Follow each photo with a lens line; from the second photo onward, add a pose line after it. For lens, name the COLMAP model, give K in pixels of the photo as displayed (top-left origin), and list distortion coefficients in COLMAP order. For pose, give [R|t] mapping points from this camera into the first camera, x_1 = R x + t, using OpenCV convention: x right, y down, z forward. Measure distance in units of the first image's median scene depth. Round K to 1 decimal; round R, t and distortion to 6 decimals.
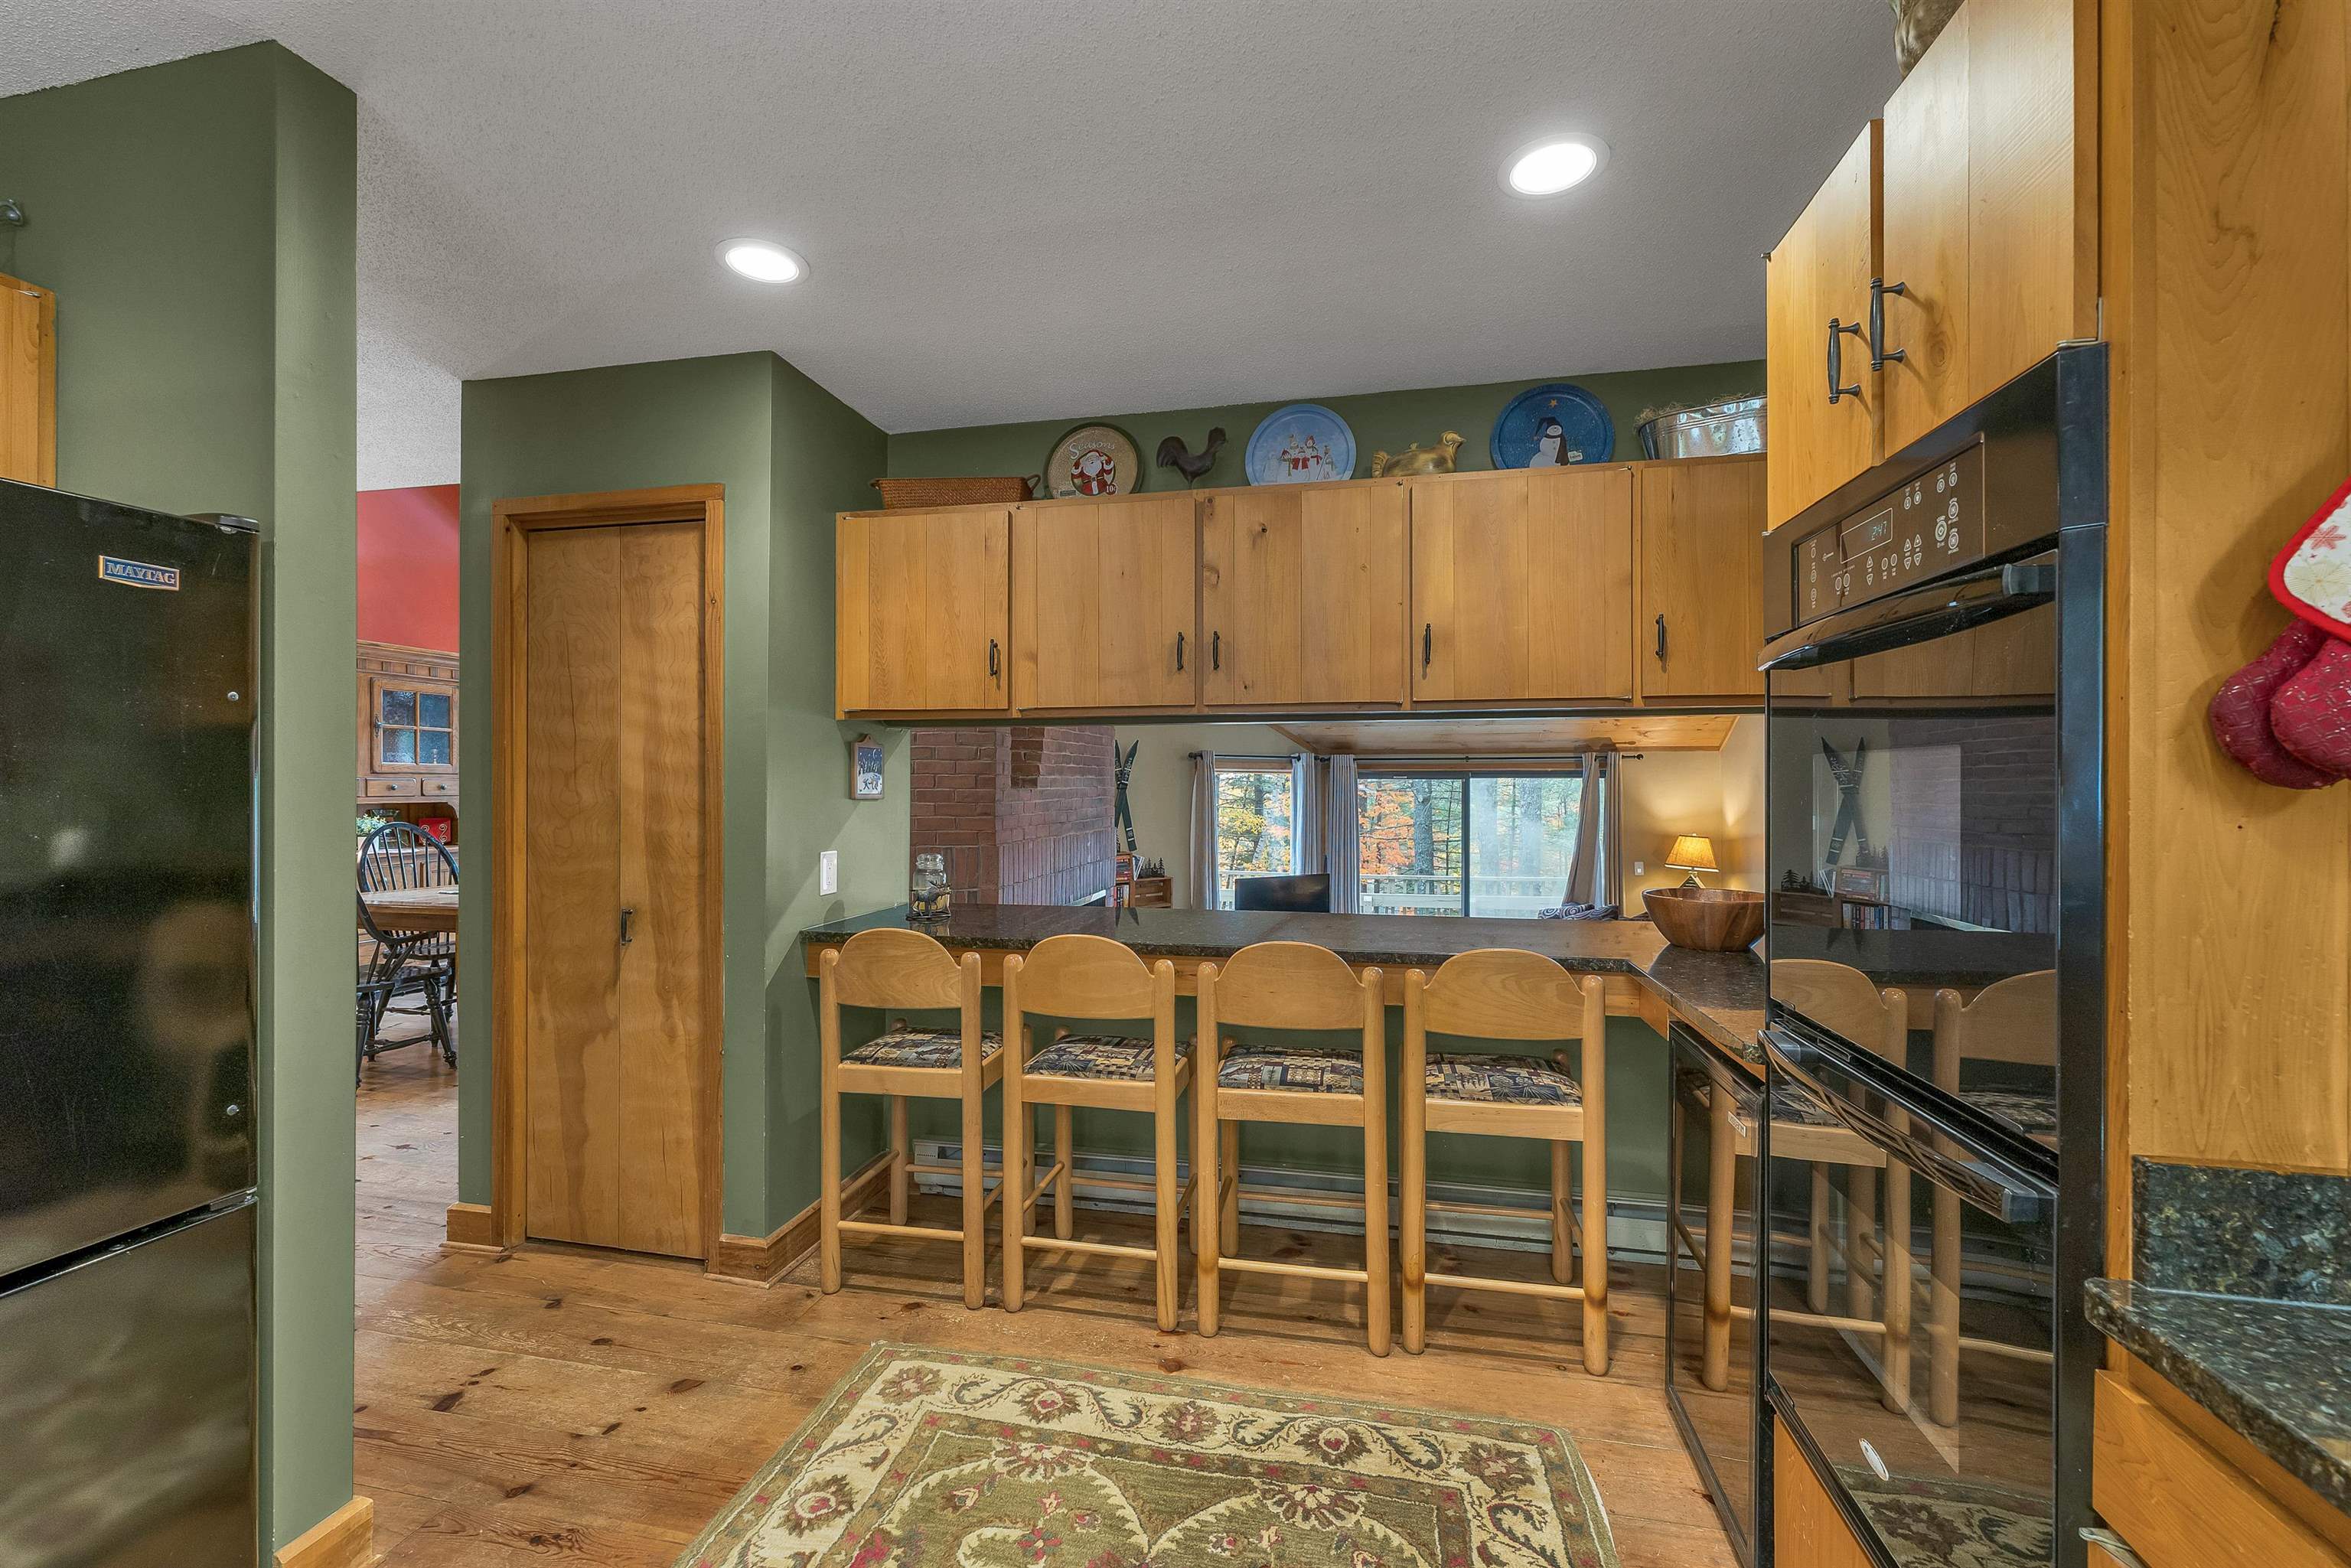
lens RADIAL K [[985.0, 0, 1170.1], [0, 985.0, 782.9], [0, 0, 1]] dist [-0.001105, -0.000058]
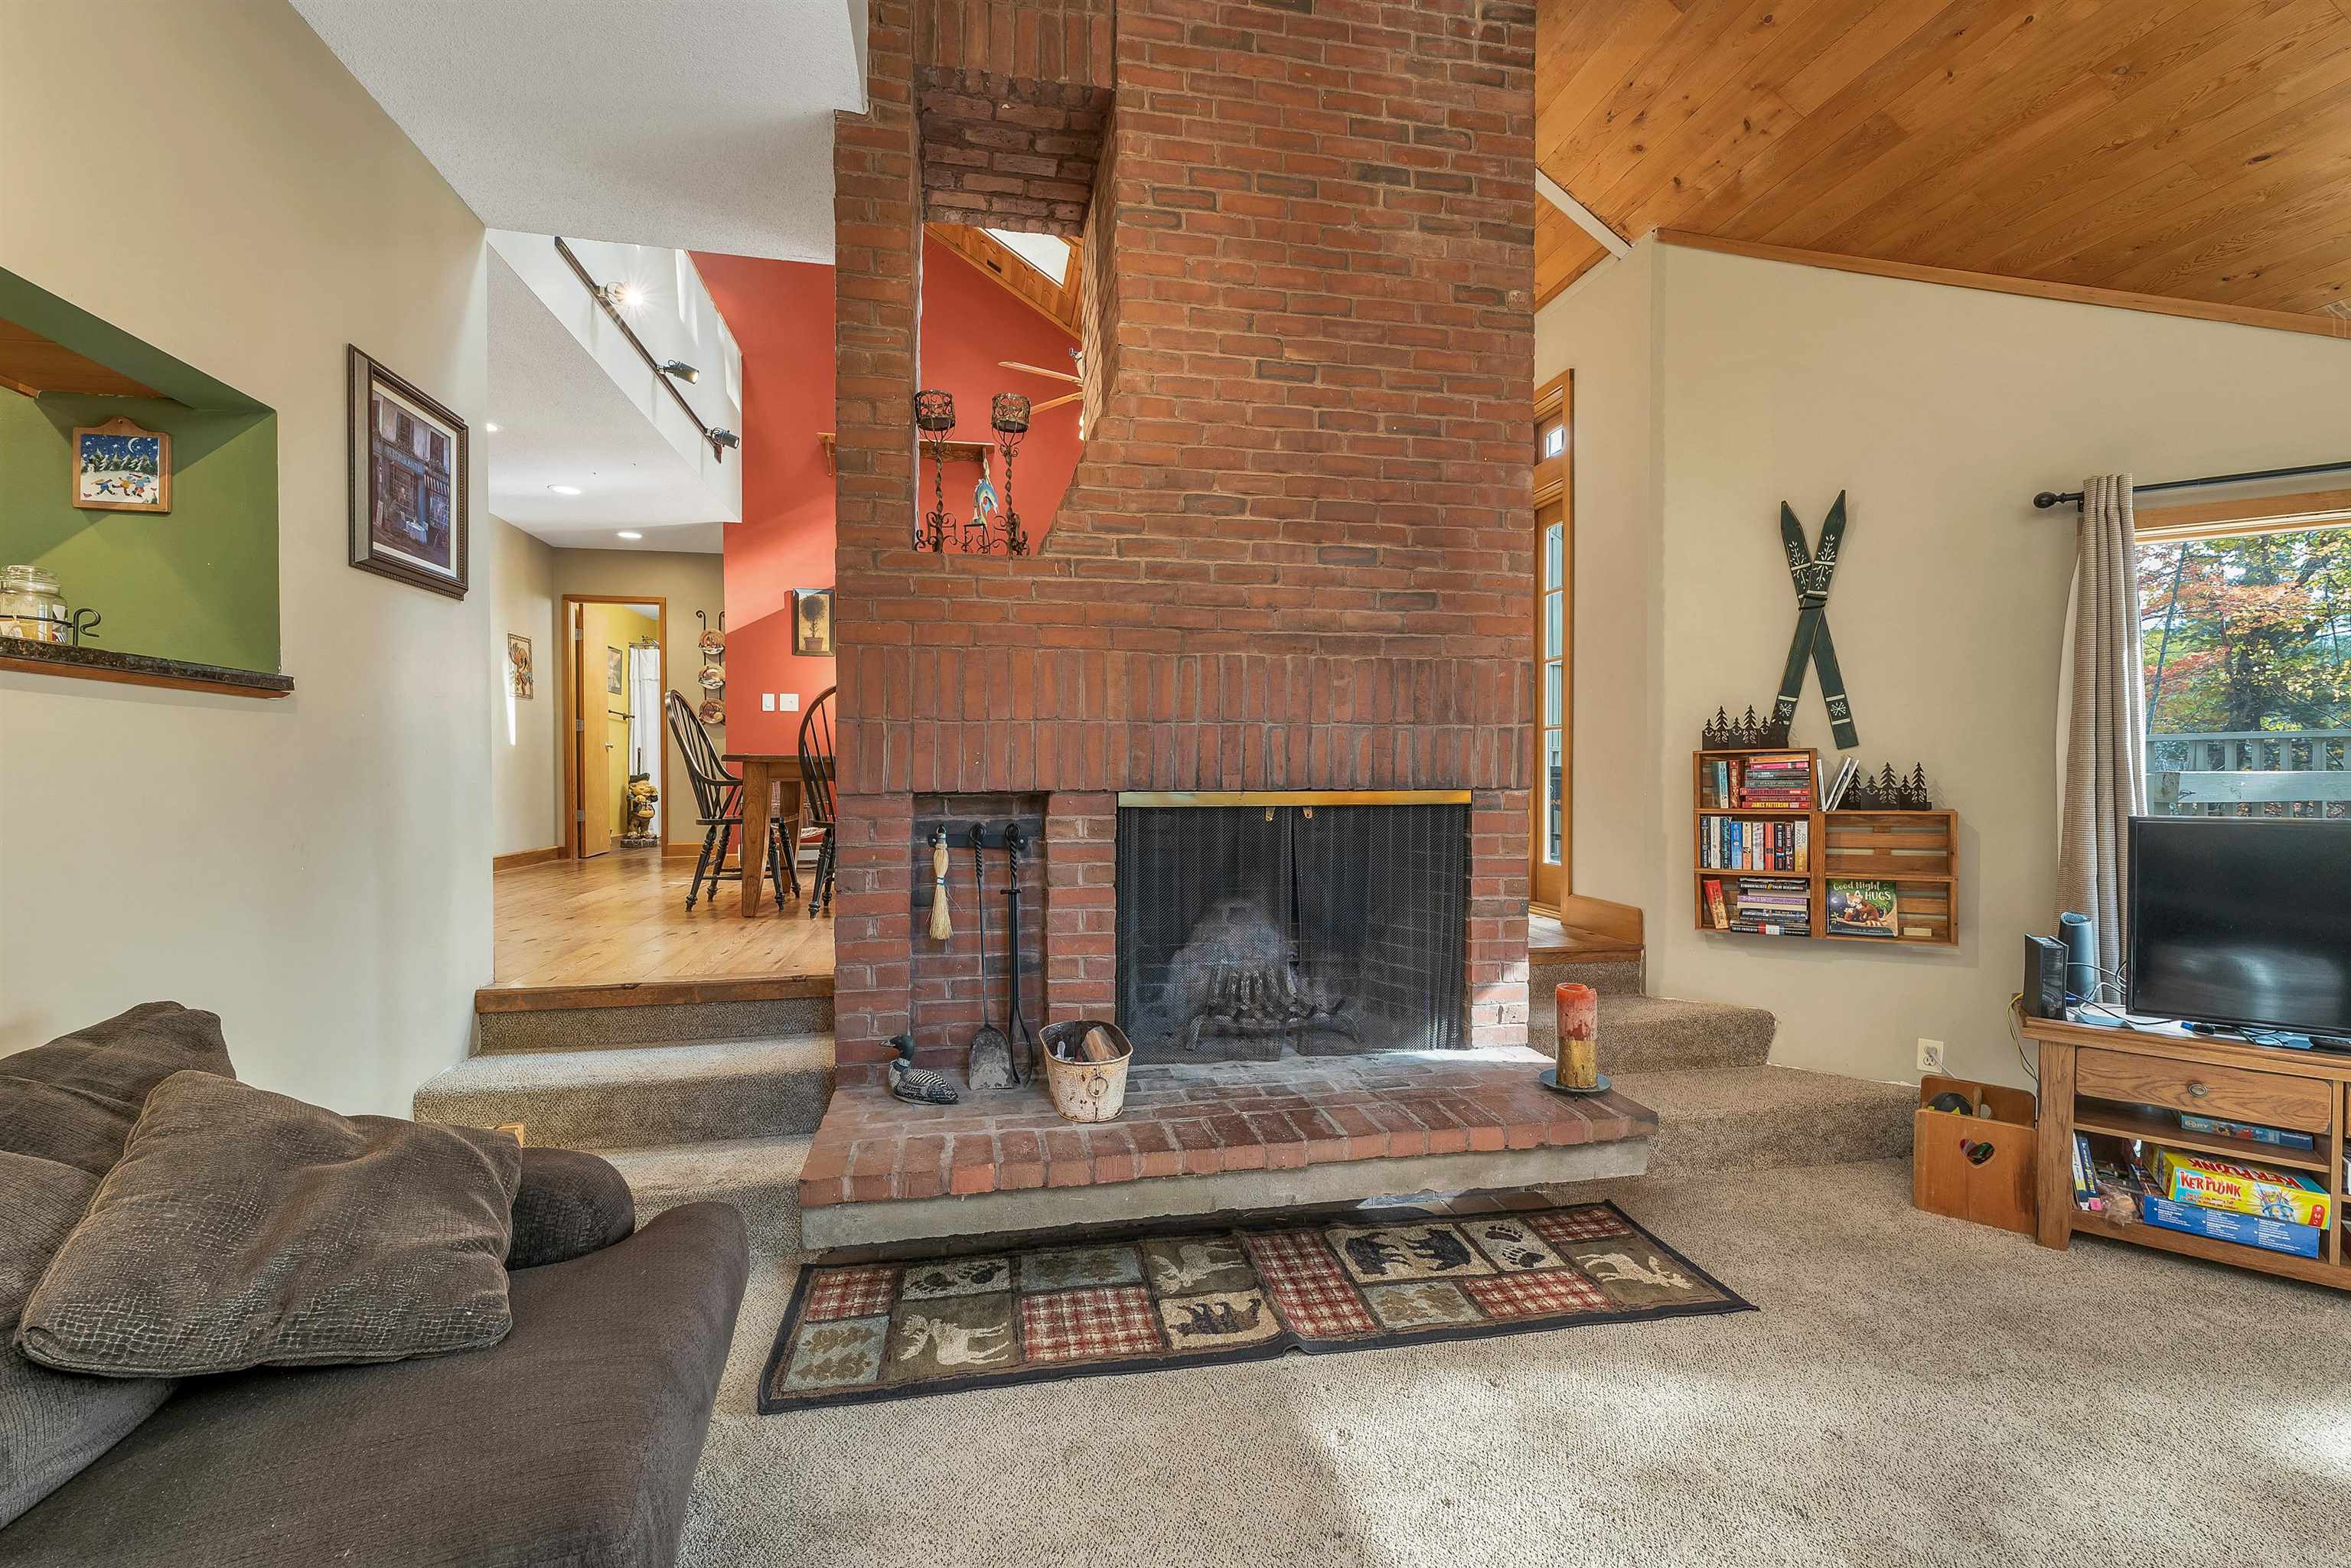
lens RADIAL K [[985.0, 0, 1175.3], [0, 985.0, 775.7], [0, 0, 1]] dist [-0.001105, -0.000058]
pose [[0.396106, 0.002391, -0.918202, 0.621278], [0.001675, 0.999993, 0.003327, 0.201711], [0.918203, -0.002855, 0.396100, 1.404398]]
